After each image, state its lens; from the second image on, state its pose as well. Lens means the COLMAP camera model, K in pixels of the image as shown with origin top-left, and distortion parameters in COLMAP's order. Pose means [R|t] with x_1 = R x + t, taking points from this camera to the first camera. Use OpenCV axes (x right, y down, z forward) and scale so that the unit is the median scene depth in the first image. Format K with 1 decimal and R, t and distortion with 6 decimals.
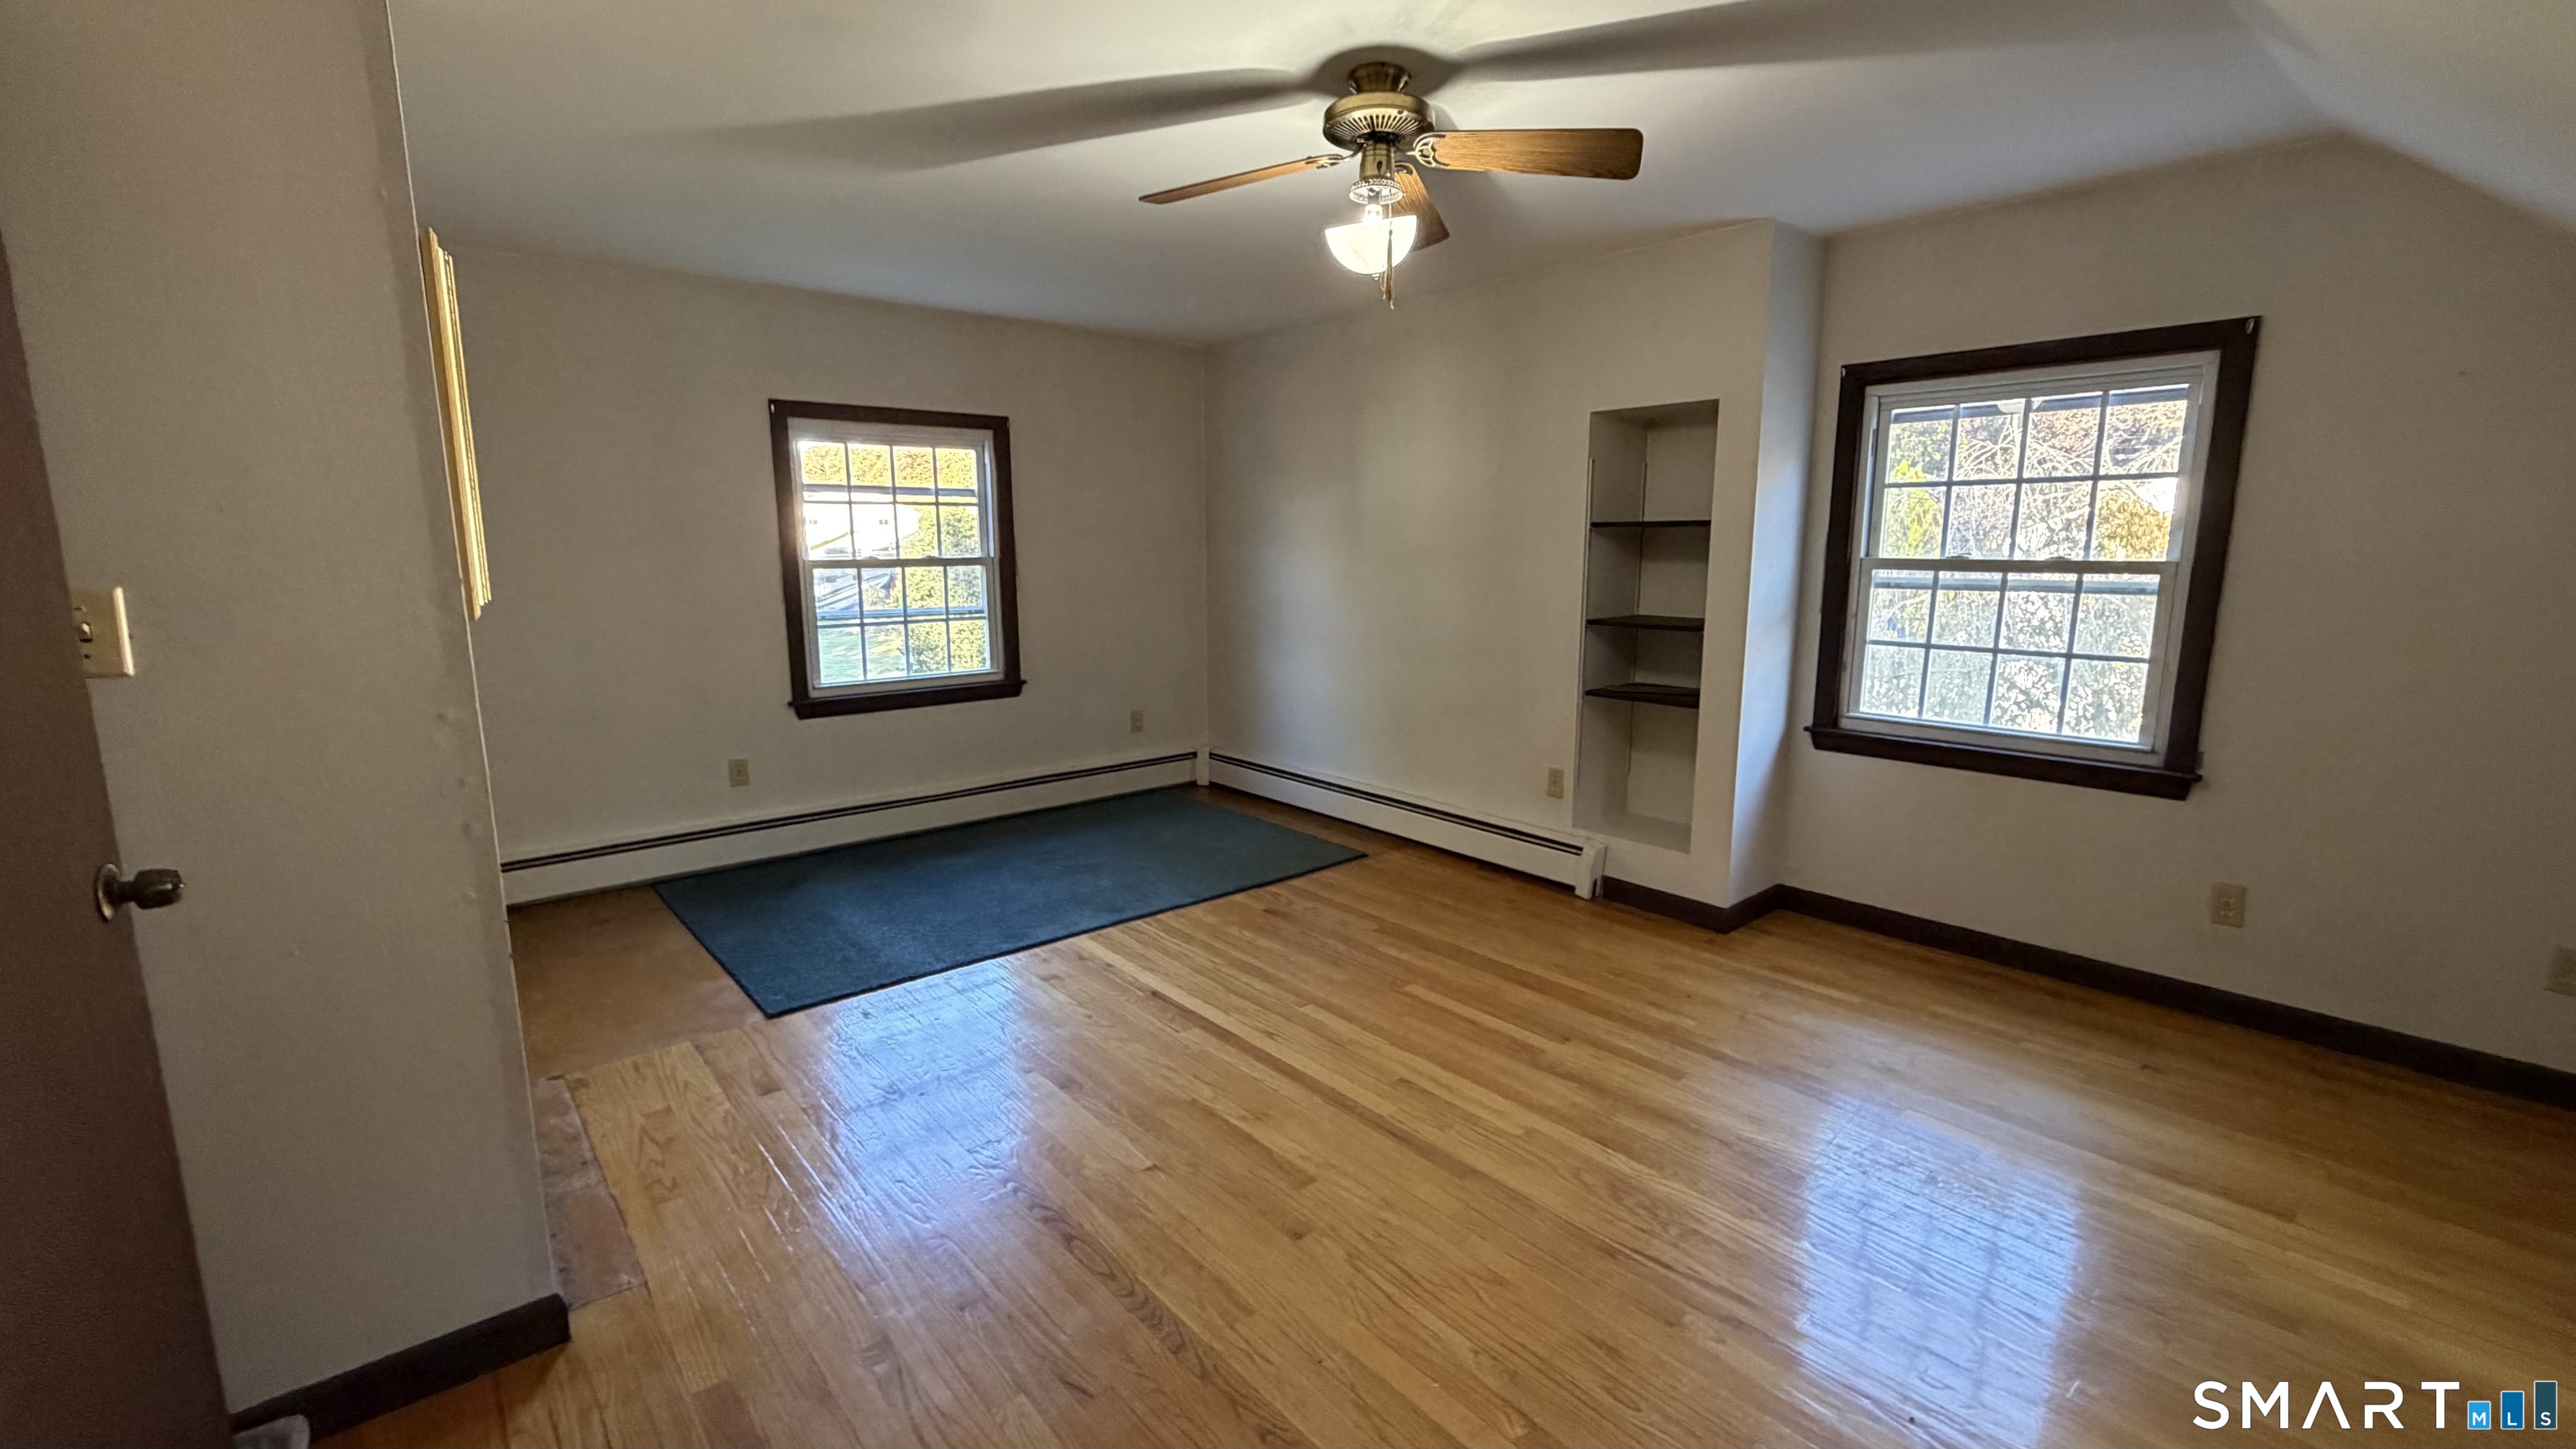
lens RADIAL K [[1075.7, 0, 1288.0], [0, 1075.7, 724.5], [0, 0, 1]] dist [-0.000146, -0.000042]
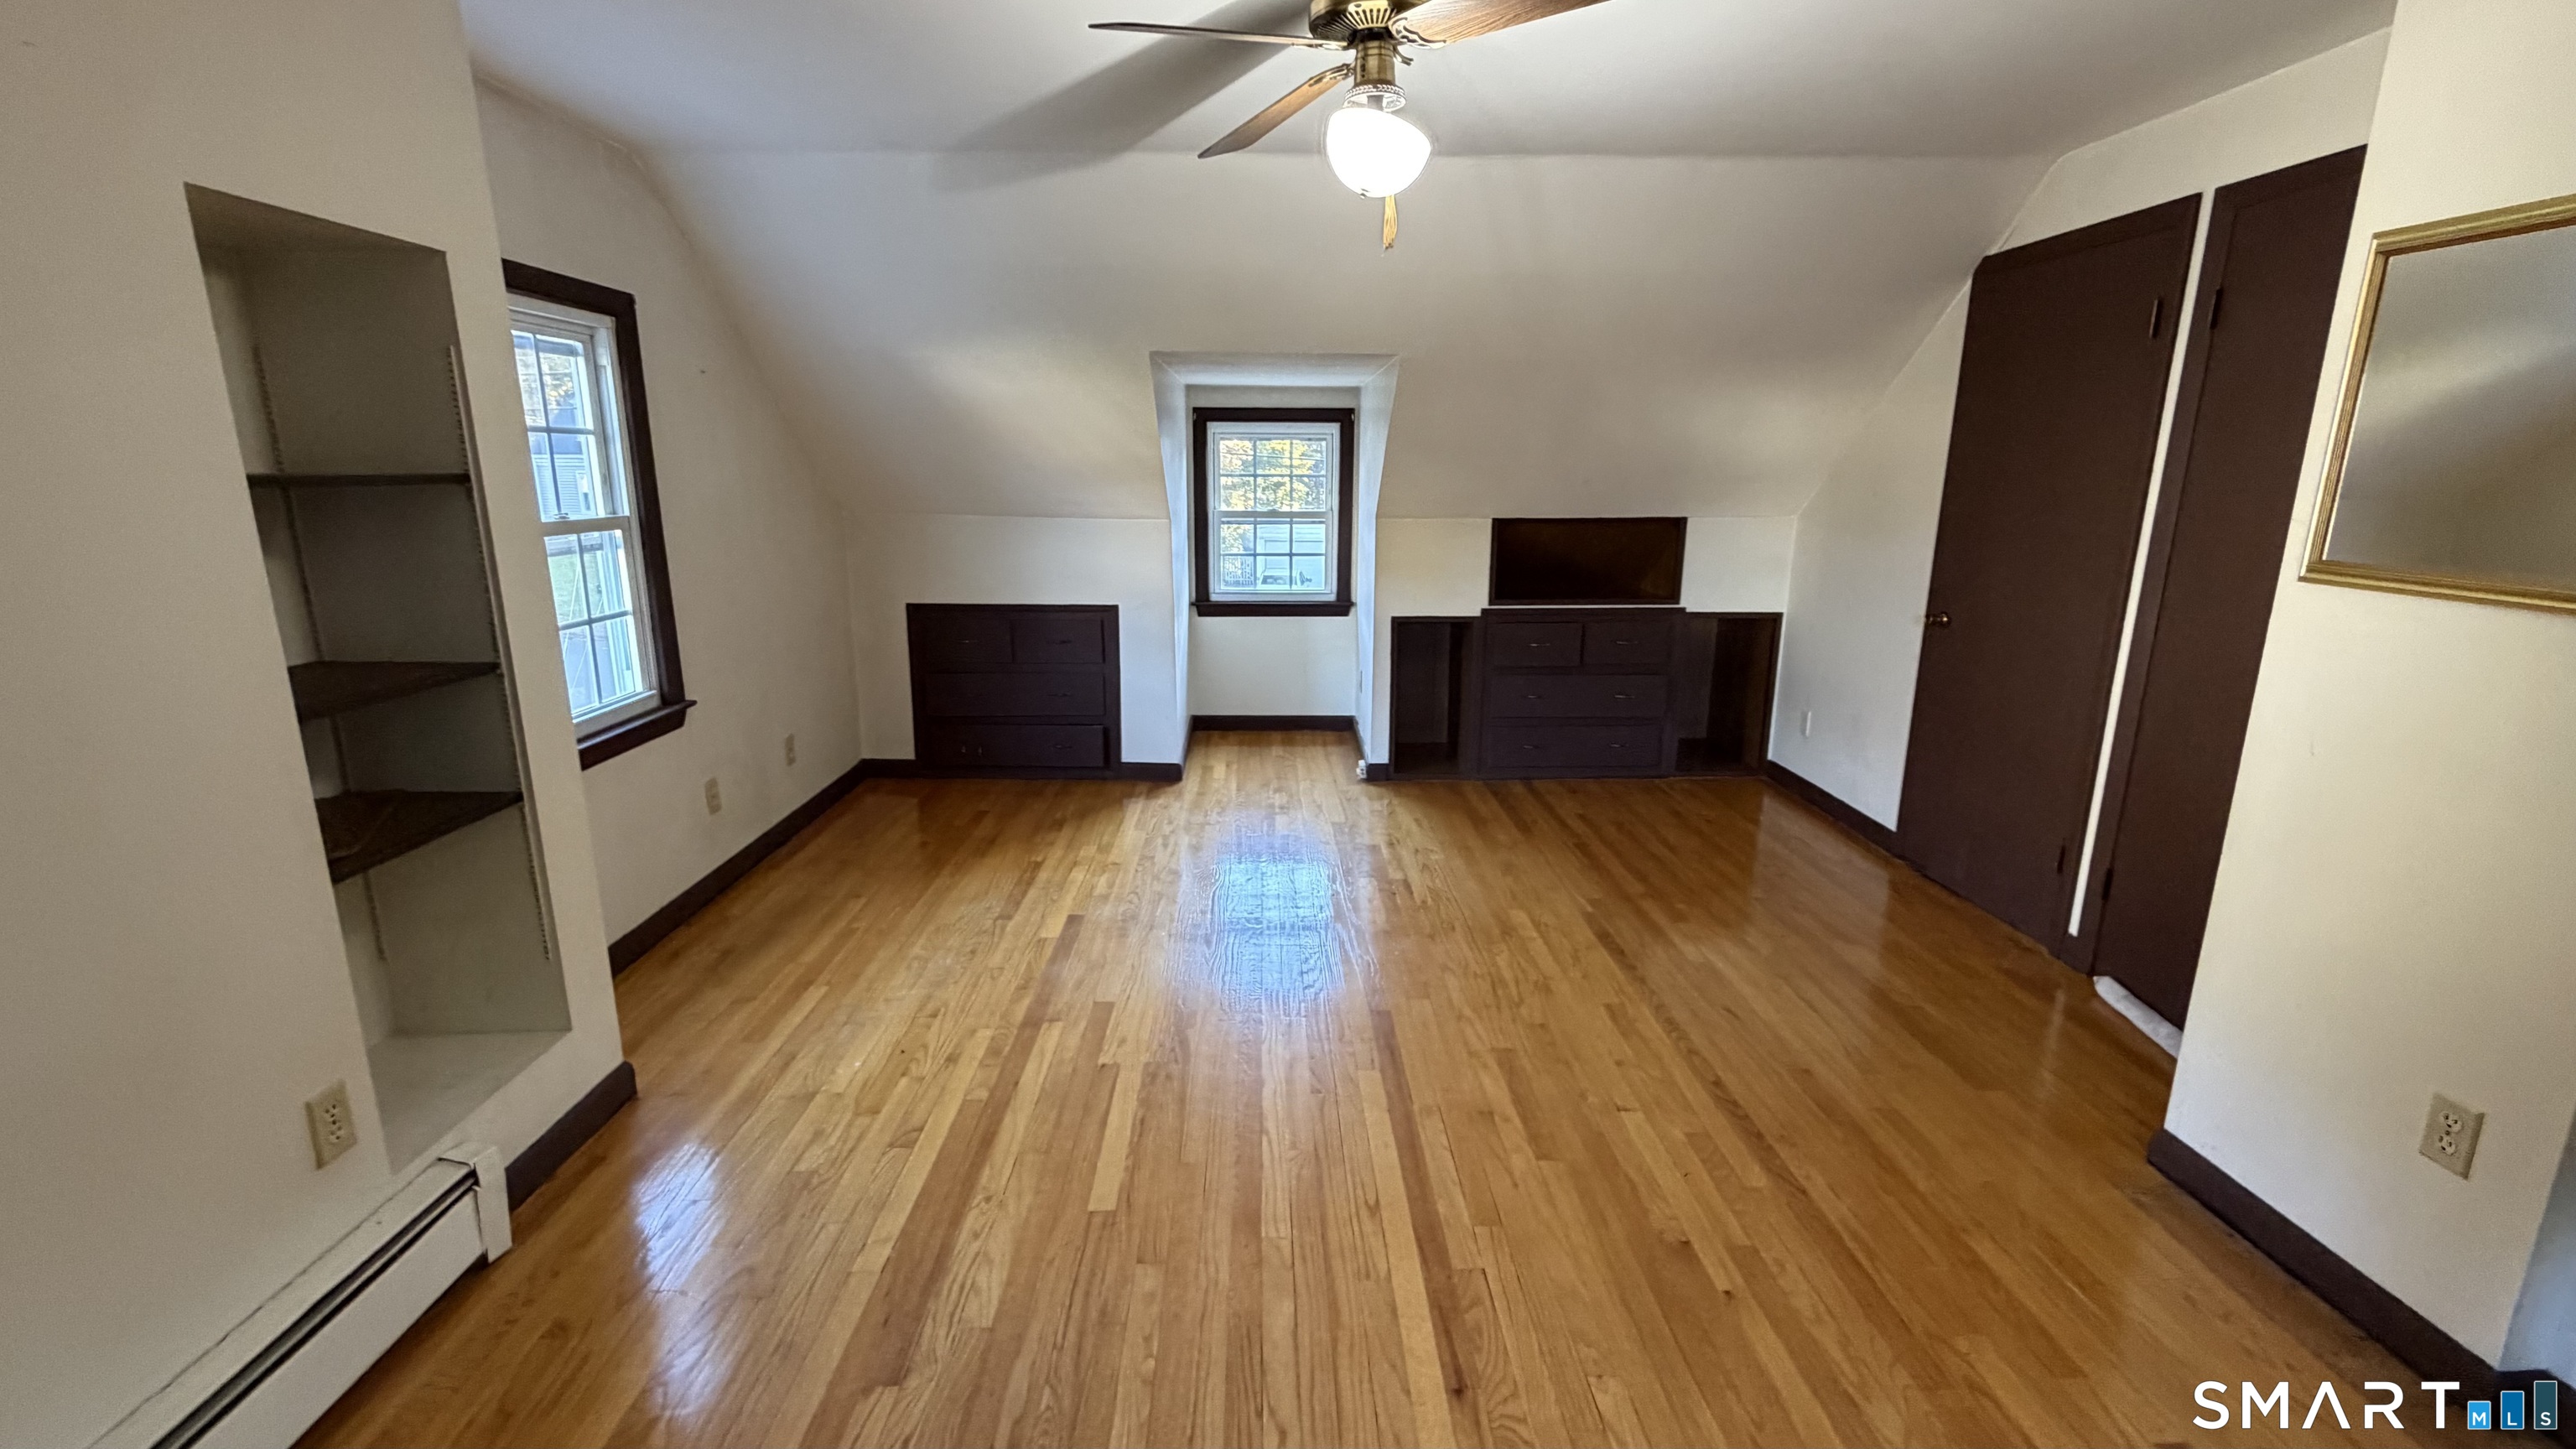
lens RADIAL K [[1075.7, 0, 1288.0], [0, 1075.7, 724.5], [0, 0, 1]] dist [-0.000146, -0.000042]
pose [[-0.773476, -0.149986, 0.615824, -0.349545], [0.100590, 0.930236, 0.352905, -0.260863], [-0.625792, 0.334909, -0.704429, 1.363526]]
